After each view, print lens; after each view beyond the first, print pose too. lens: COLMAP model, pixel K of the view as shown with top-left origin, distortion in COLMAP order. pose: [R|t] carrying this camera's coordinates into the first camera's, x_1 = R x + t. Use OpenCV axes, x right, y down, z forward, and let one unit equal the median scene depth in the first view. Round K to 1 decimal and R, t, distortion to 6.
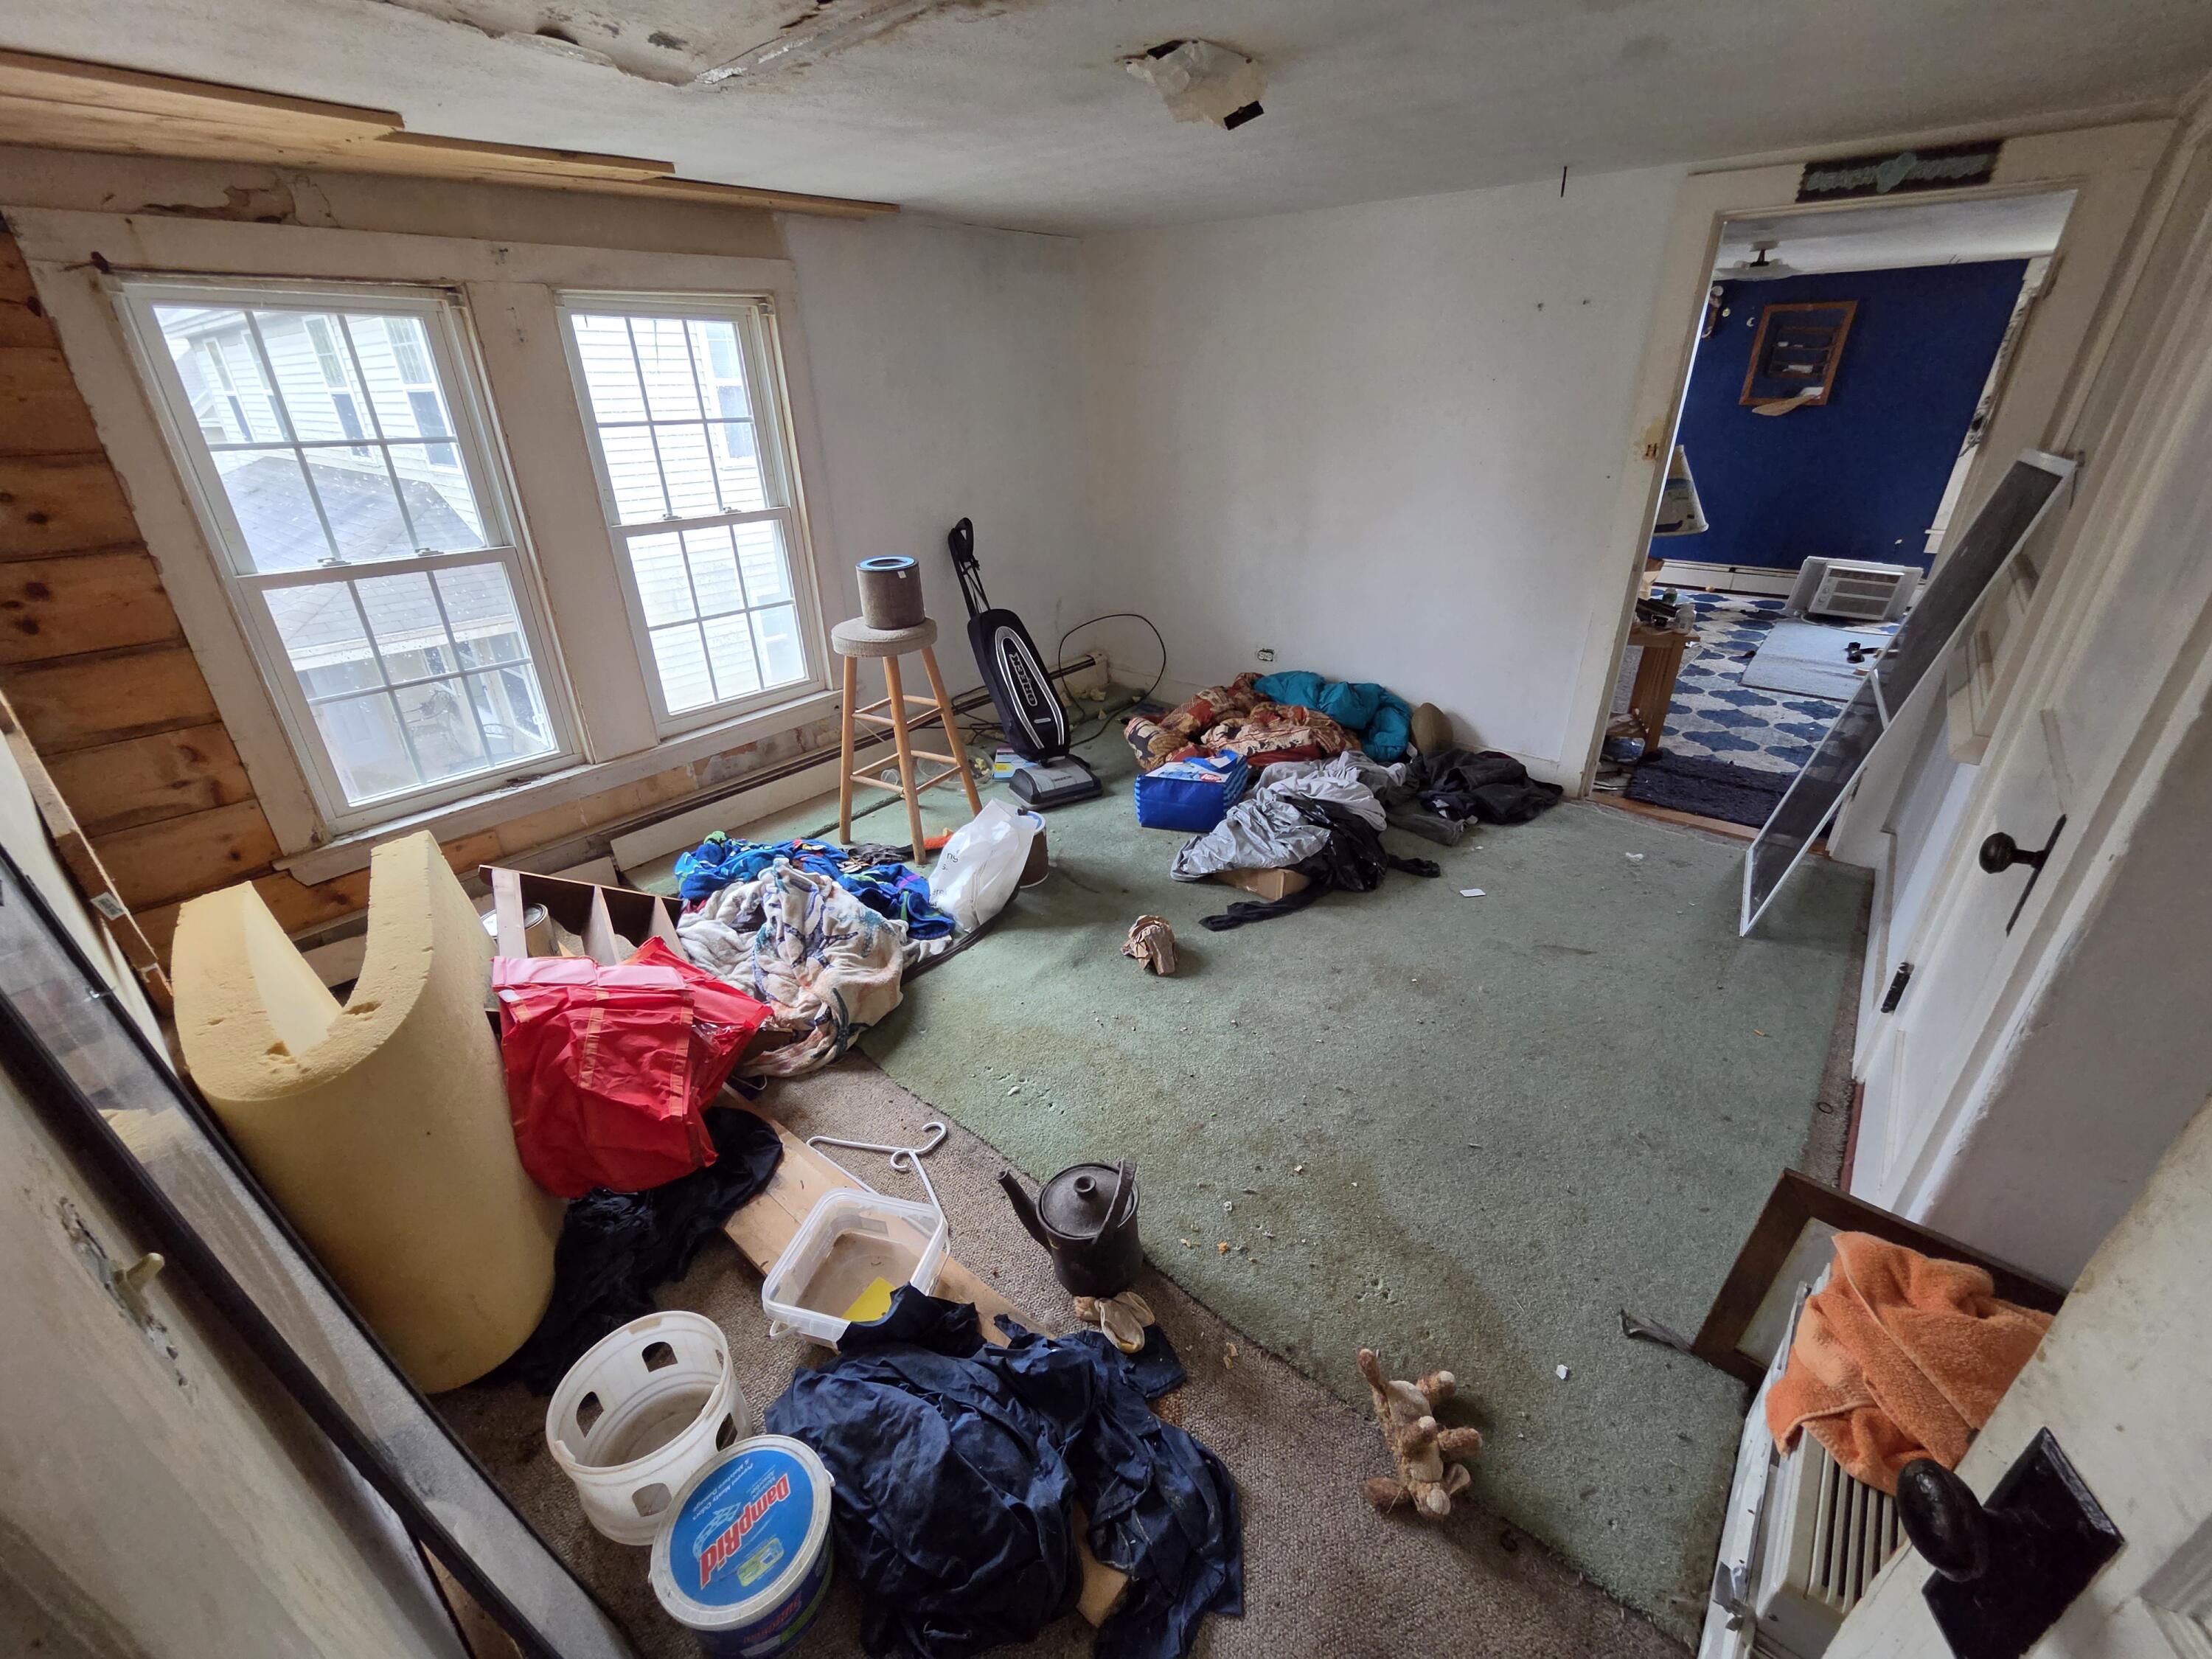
lens RADIAL K [[916.2, 0, 1109.9], [0, 916.2, 843.7], [0, 0, 1]] dist [-0.011133, 0.009530]
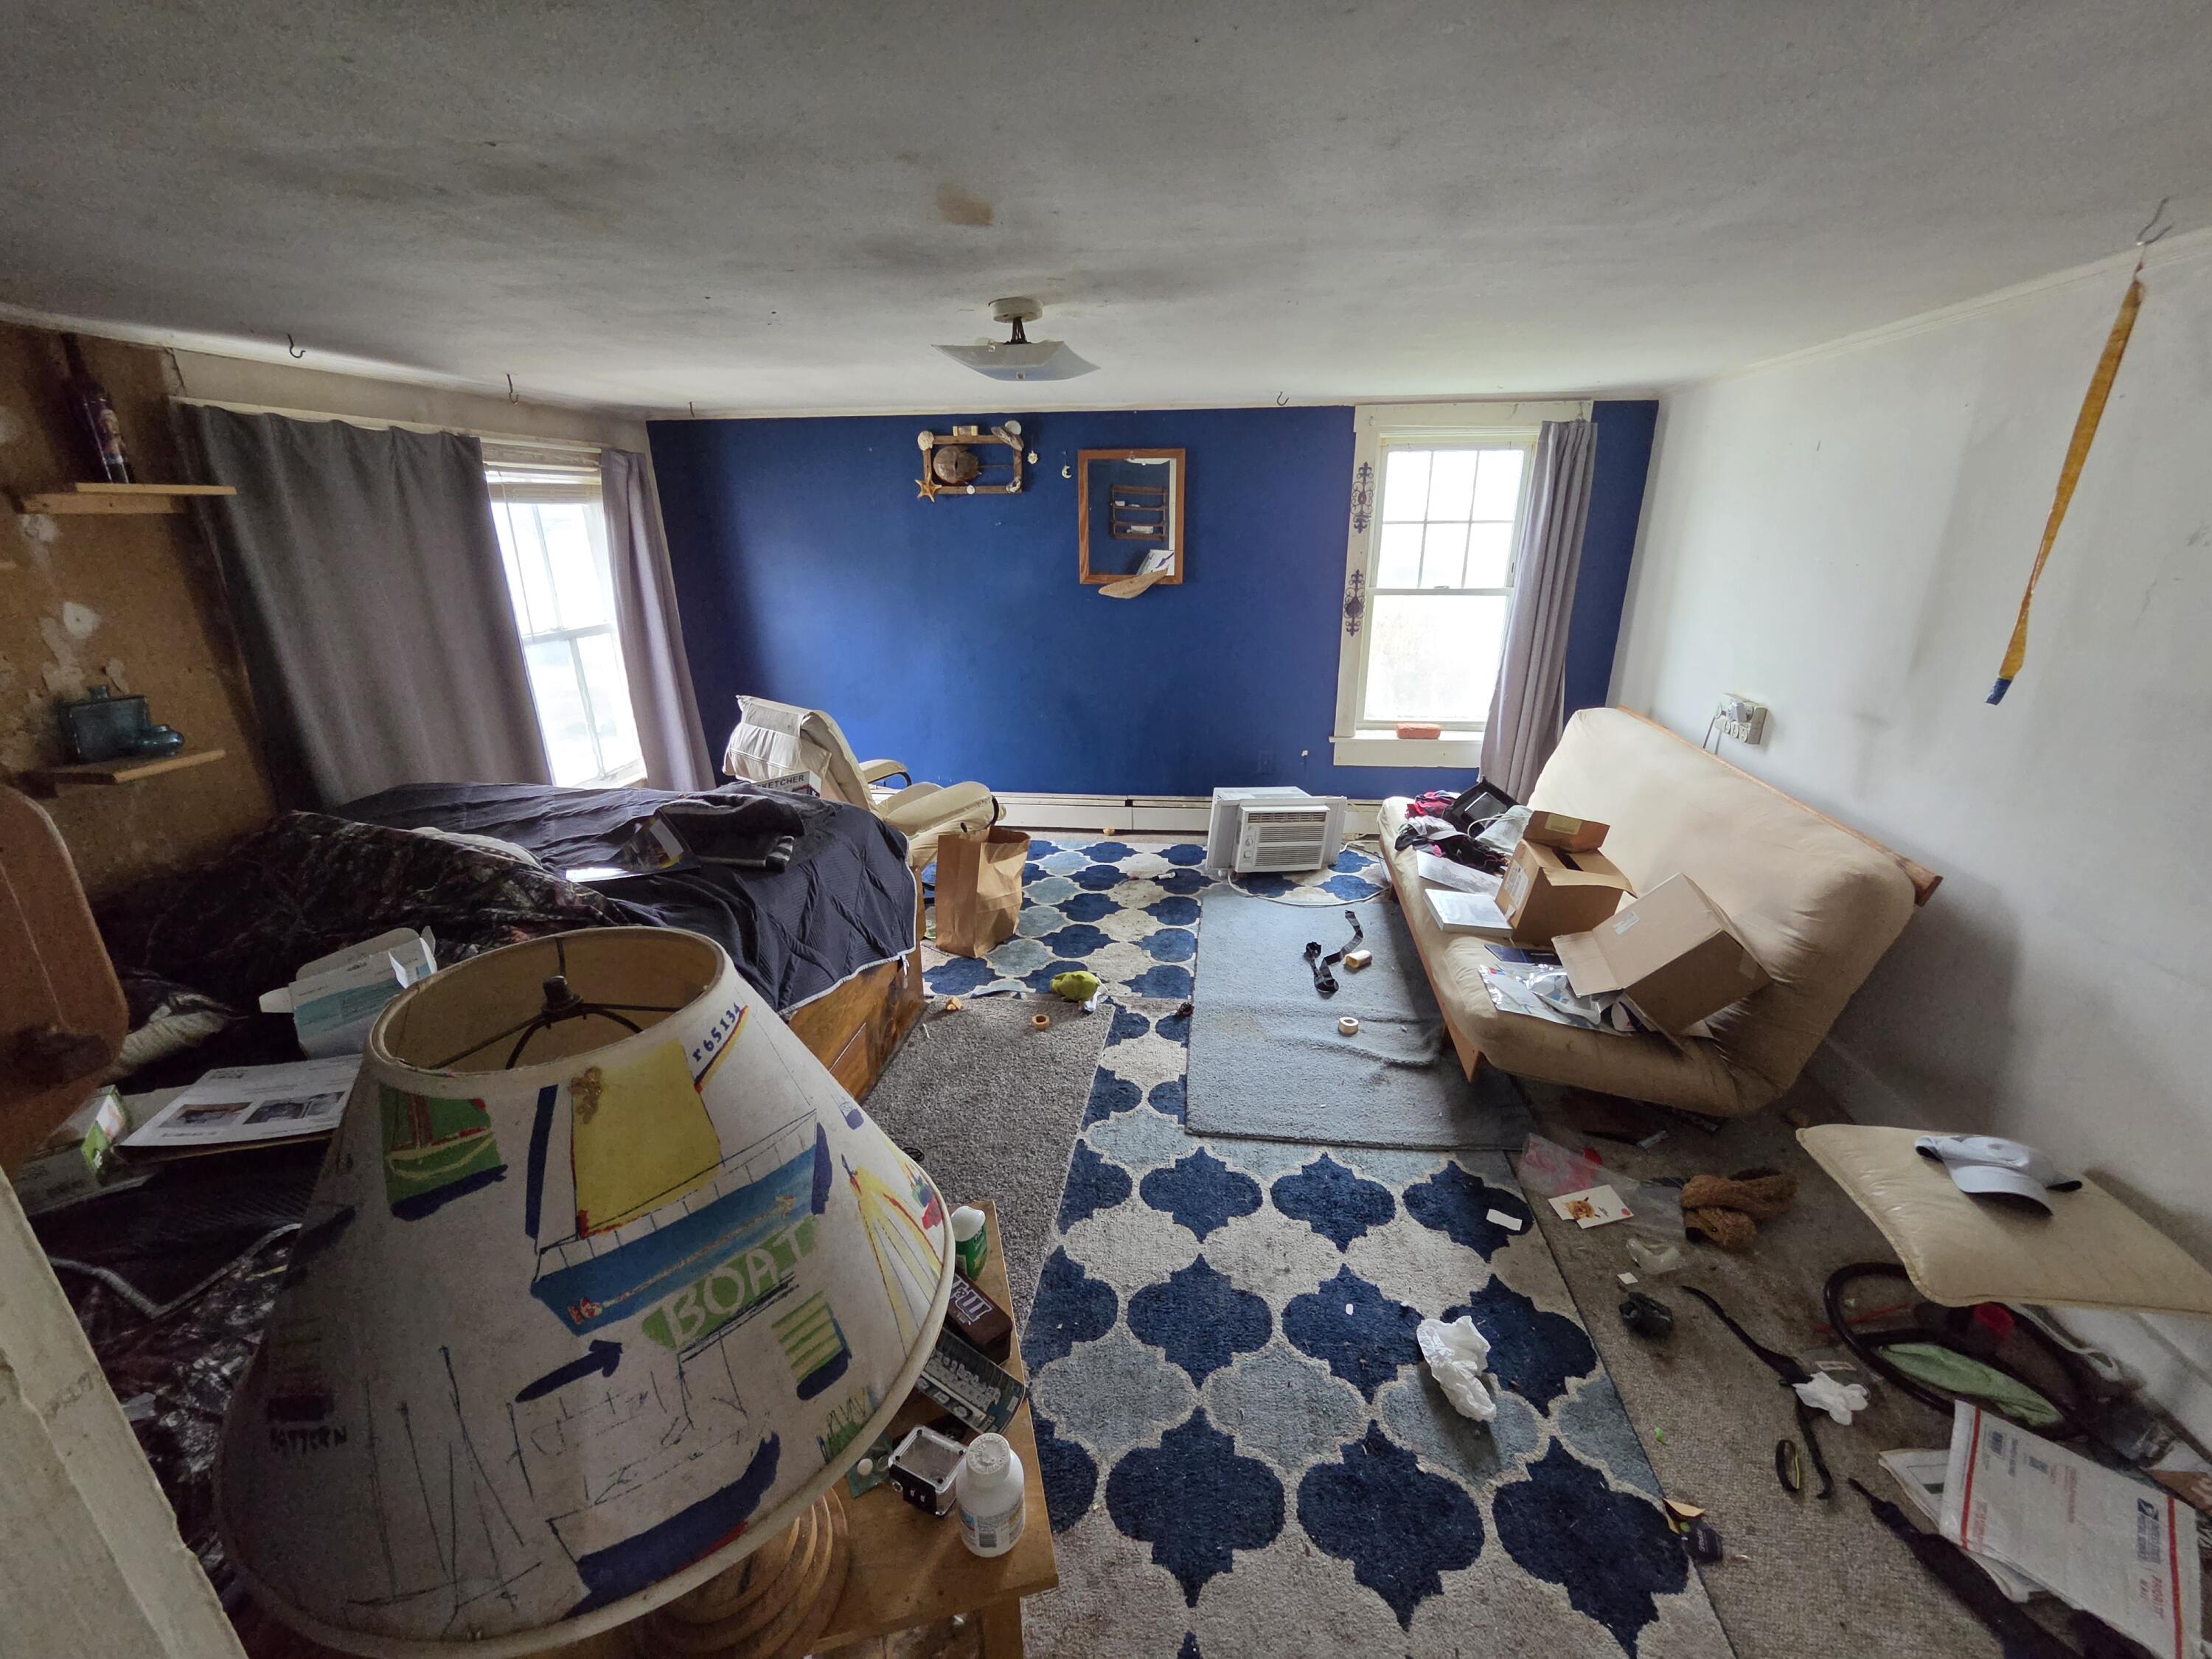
lens RADIAL K [[916.2, 0, 1109.9], [0, 916.2, 843.7], [0, 0, 1]] dist [-0.011133, 0.009530]
pose [[0.849192, -0.165956, 0.501330, 0.365554], [0.233443, 0.969513, -0.074485, -0.259988], [-0.473685, 0.180284, 0.862044, 0.476780]]
